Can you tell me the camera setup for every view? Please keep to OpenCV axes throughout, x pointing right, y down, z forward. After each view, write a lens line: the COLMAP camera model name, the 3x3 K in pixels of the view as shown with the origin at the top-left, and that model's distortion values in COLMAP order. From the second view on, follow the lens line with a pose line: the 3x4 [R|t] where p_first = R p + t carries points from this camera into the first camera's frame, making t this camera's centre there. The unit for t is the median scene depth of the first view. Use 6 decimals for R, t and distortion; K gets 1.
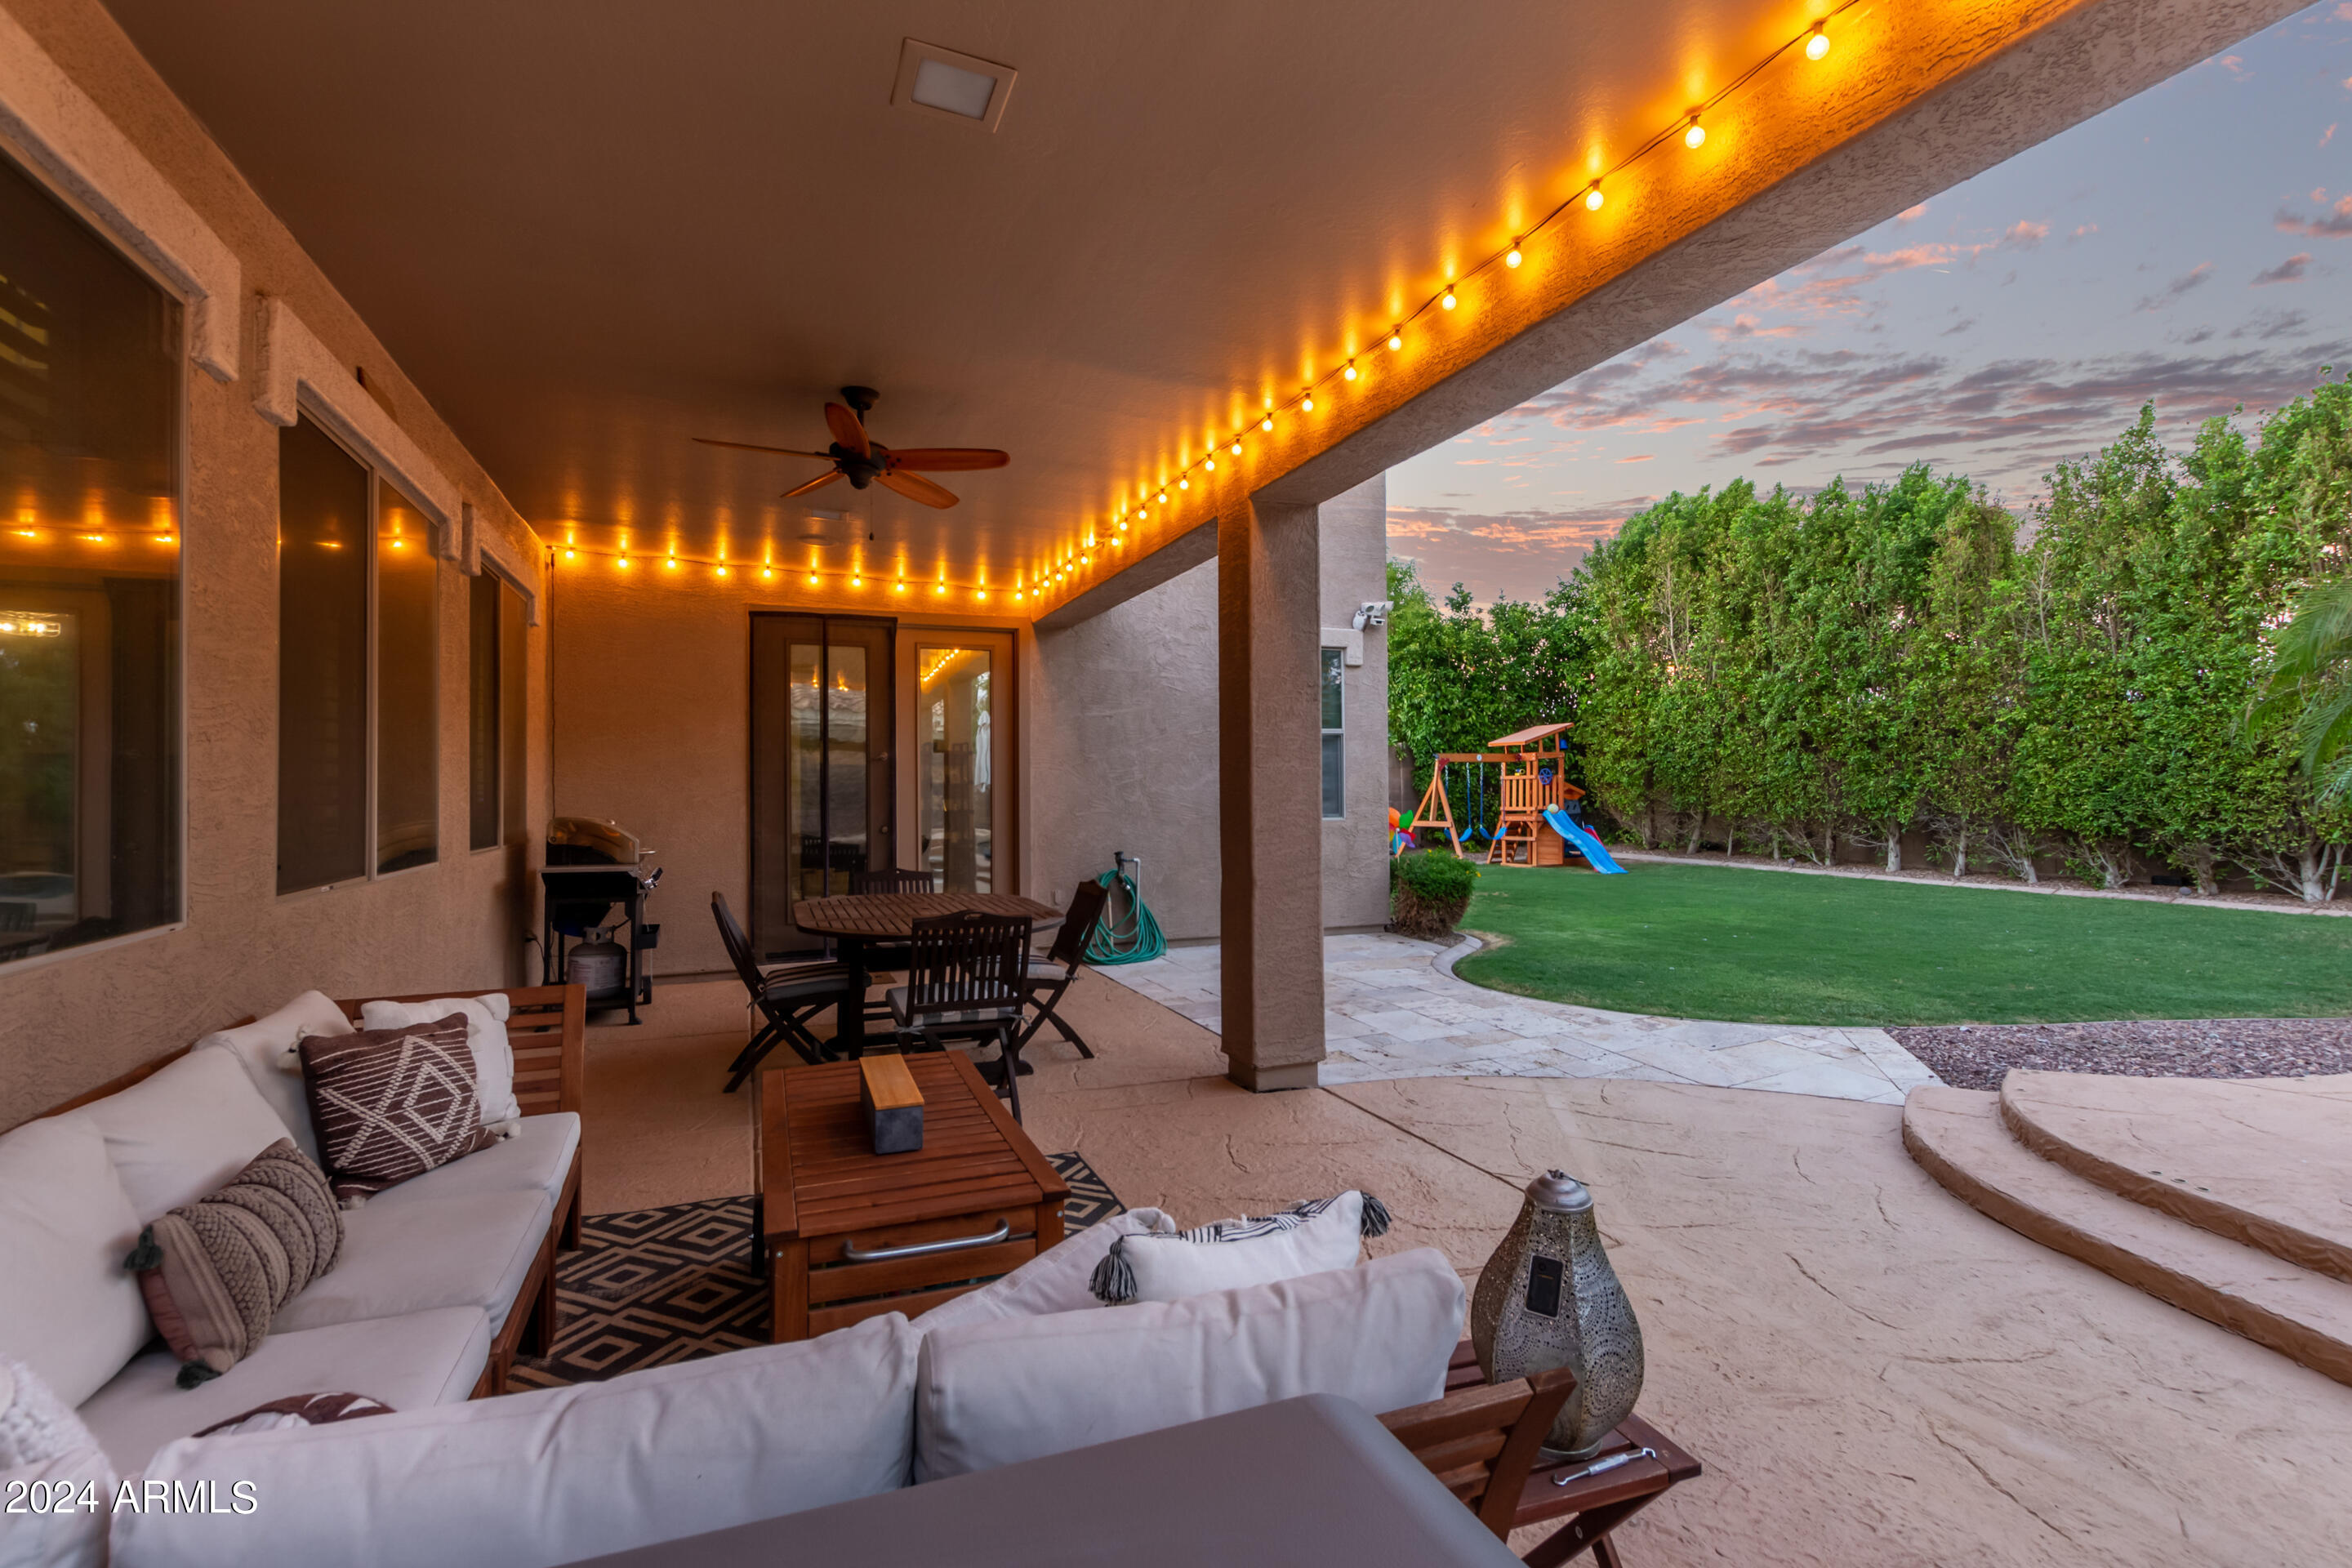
lens RADIAL K [[1071.1, 0, 1176.0], [0, 1071.1, 784.0], [0, 0, 1]] dist [-0.004648, -0.000337]
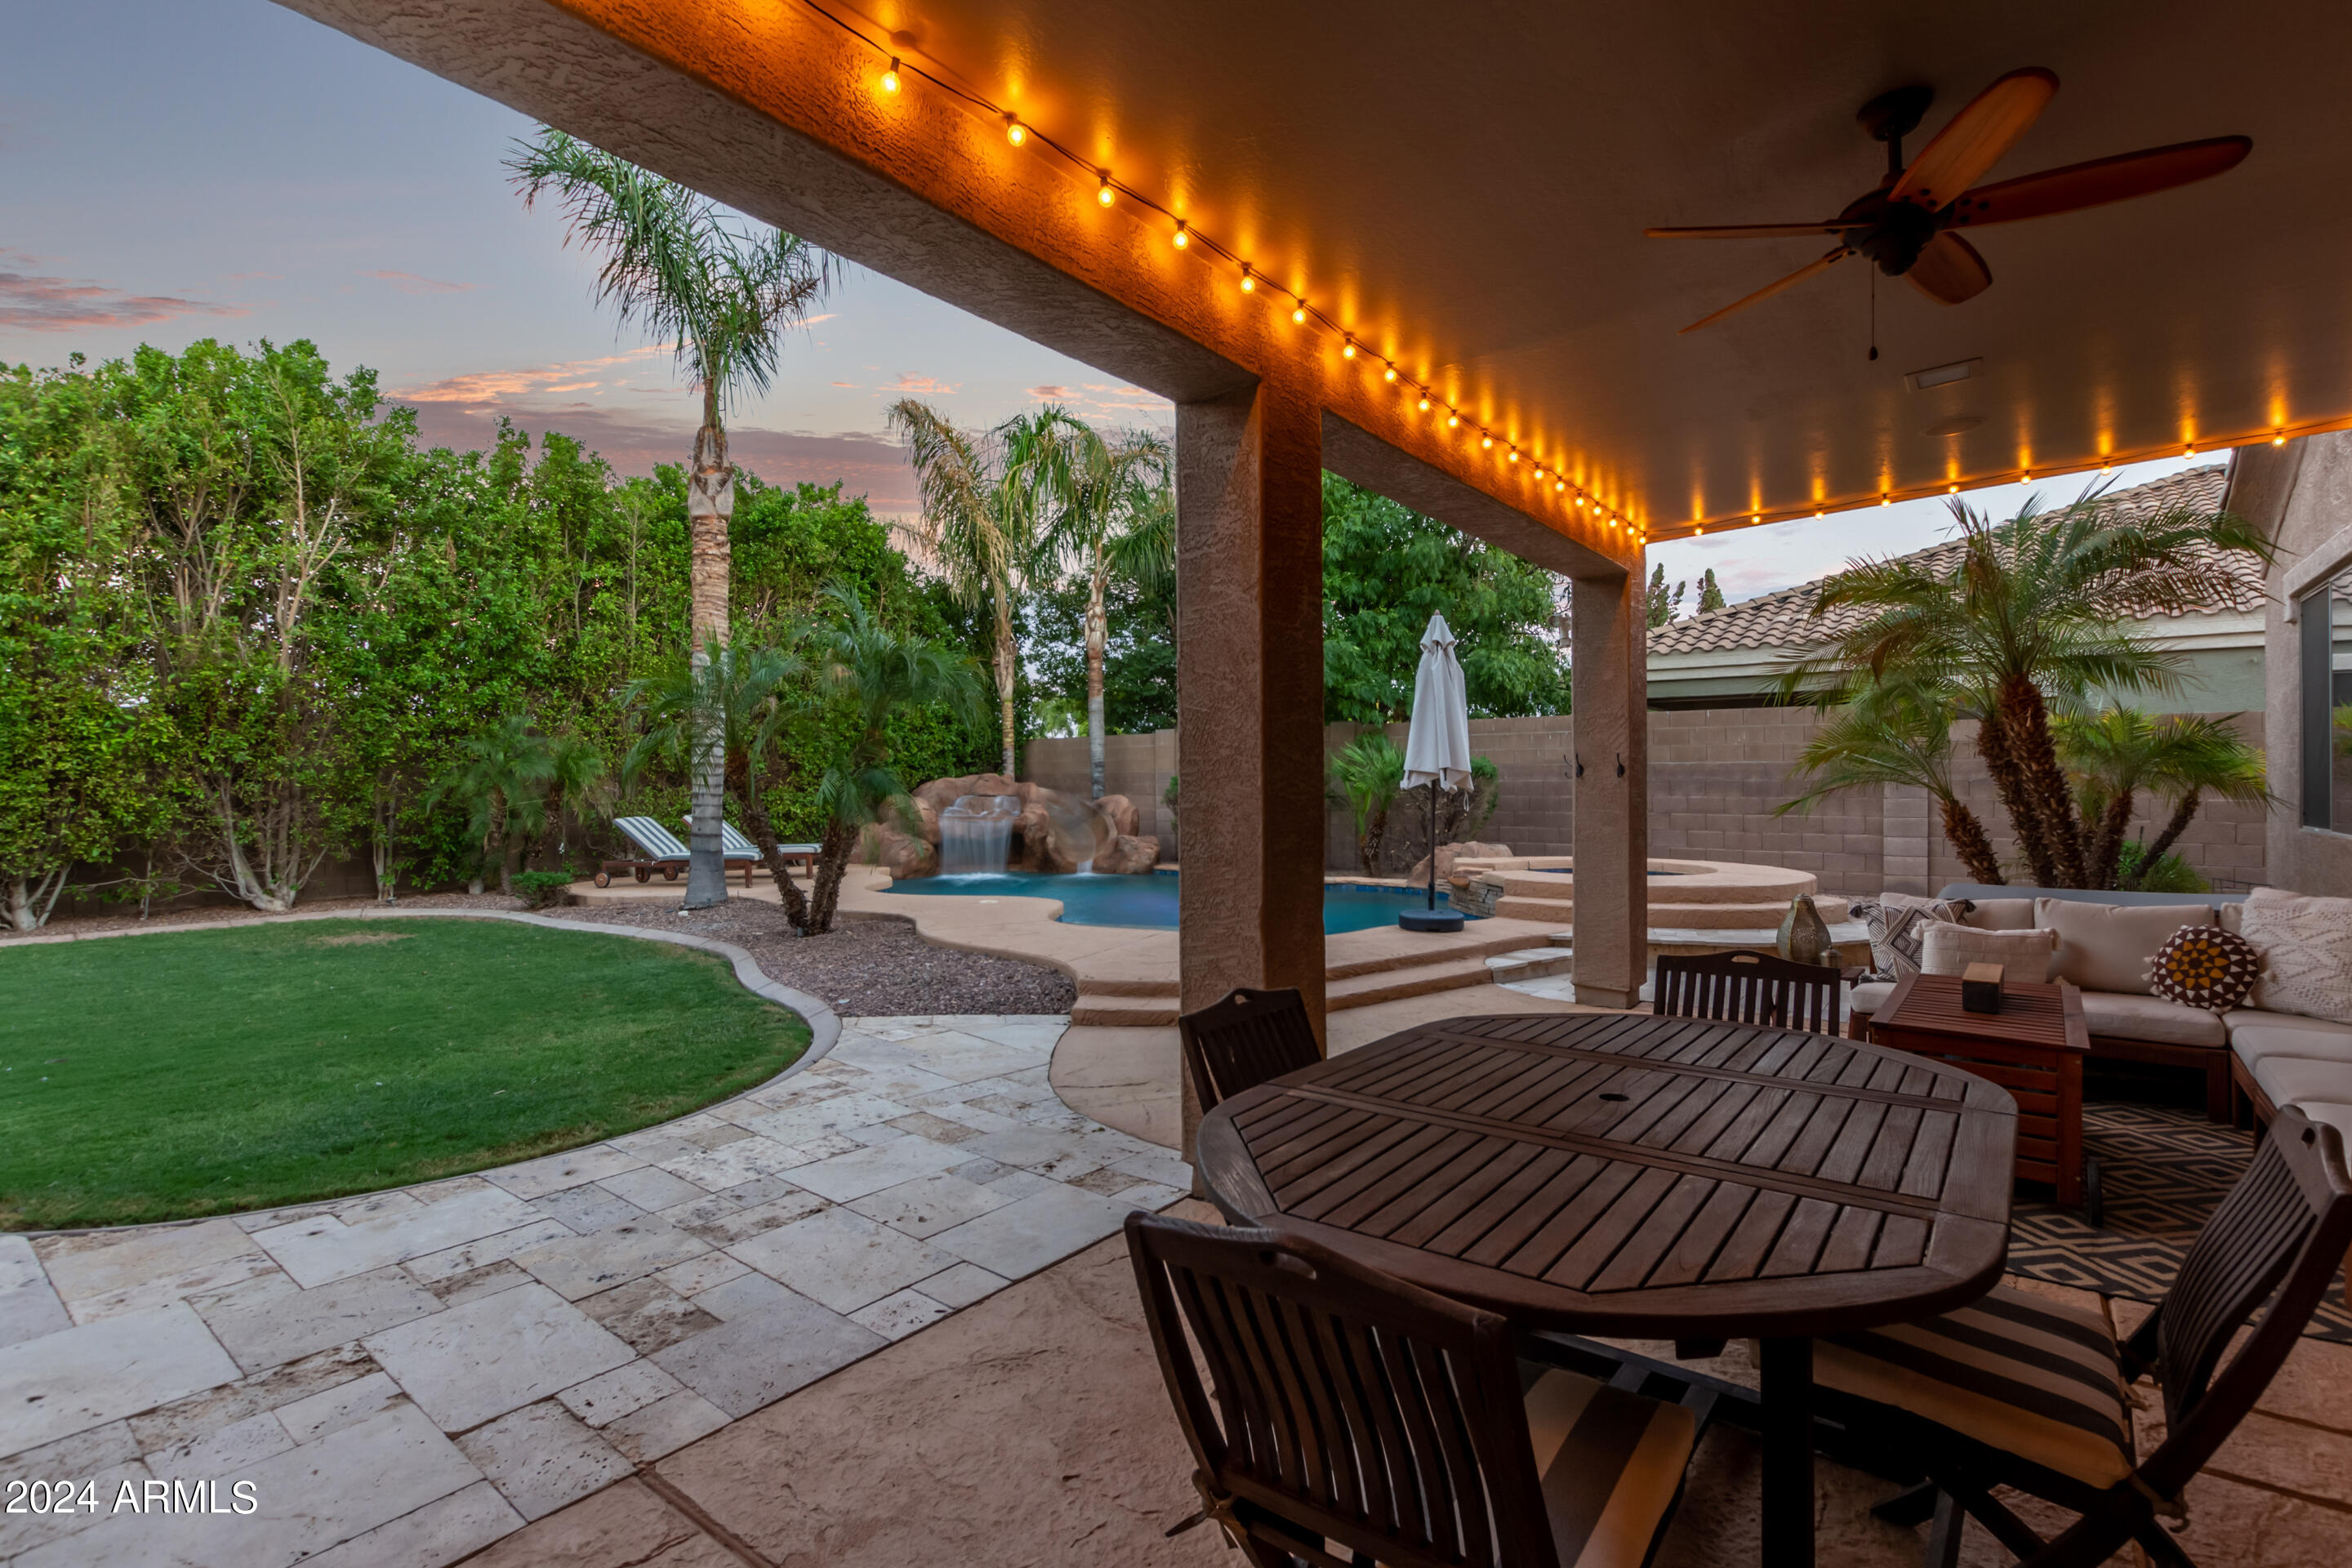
lens RADIAL K [[1082.9, 0, 1181.5], [0, 1082.9, 793.4], [0, 0, 1]] dist [0.004047, 0.000279]
pose [[-0.514754, 0.003126, 0.857332, -0.245771], [0.007530, 0.999971, 0.000876, 0.001098], [-0.857305, 0.006907, -0.514763, 0.673793]]
